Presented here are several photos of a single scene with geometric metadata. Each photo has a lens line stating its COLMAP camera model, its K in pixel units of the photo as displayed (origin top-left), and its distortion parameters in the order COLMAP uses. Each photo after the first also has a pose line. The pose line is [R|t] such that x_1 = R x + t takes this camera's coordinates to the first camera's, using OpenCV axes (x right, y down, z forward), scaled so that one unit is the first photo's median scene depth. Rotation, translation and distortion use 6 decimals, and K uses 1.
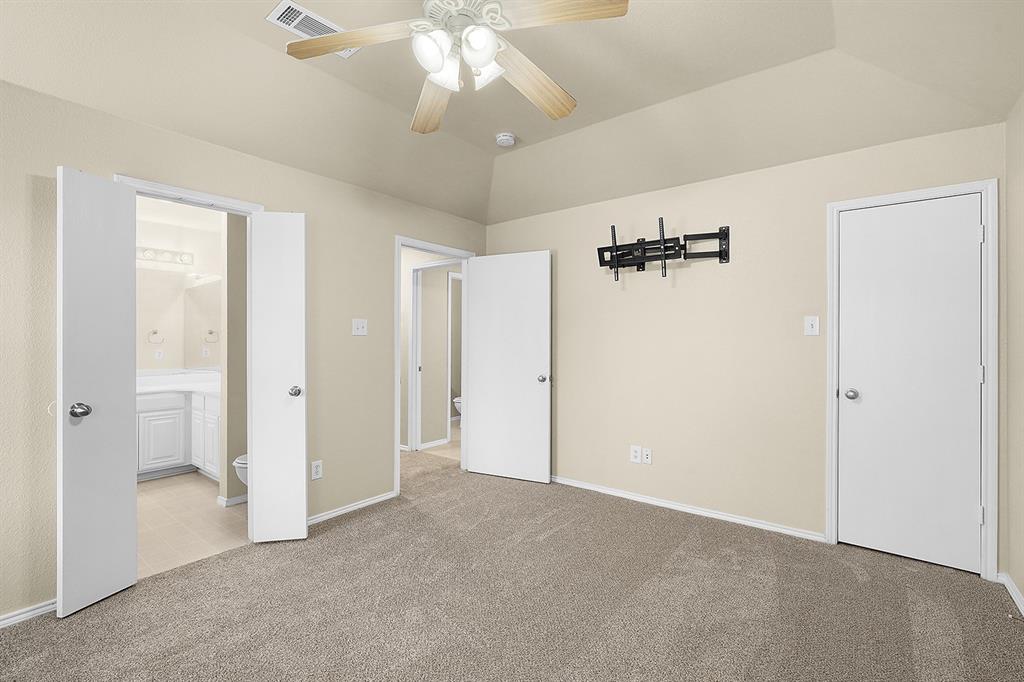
lens RADIAL K [[442.1, 0, 508.8], [0, 442.1, 338.1], [0, 0, 1]] dist [-0.008636, 0.000866]
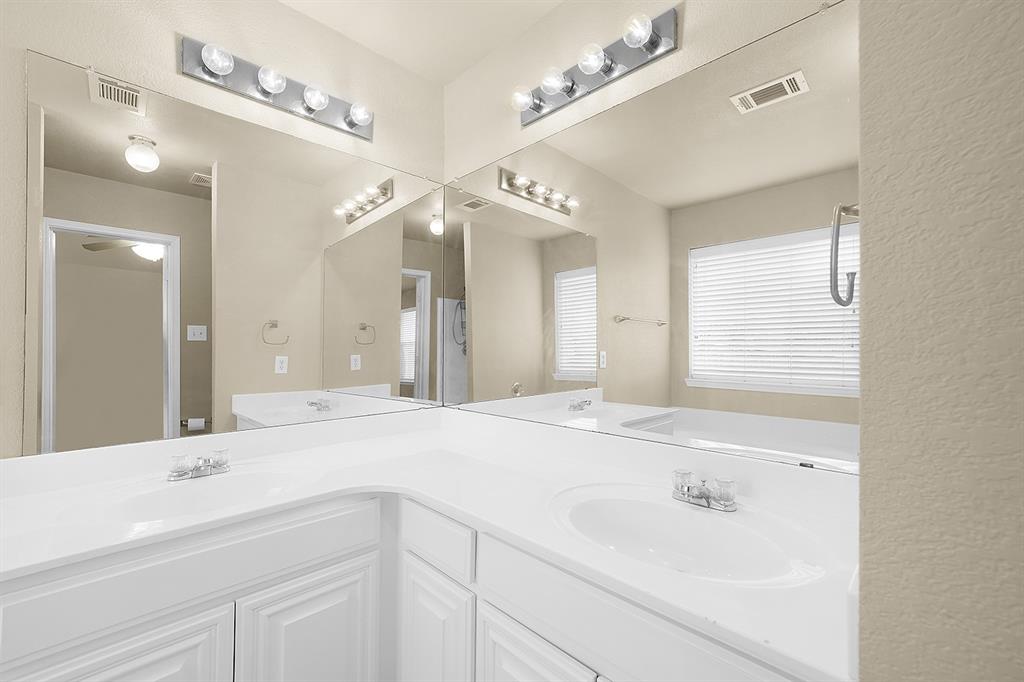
lens RADIAL K [[414.1, 0, 515.8], [0, 414.1, 346.8], [0, 0, 1]] dist [-0.000581, -0.000004]
pose [[0.991686, -0.003465, -0.128638, -0.598154], [0.002924, 0.999986, -0.004390, 0.022191], [0.128651, 0.003977, 0.991682, 0.719011]]
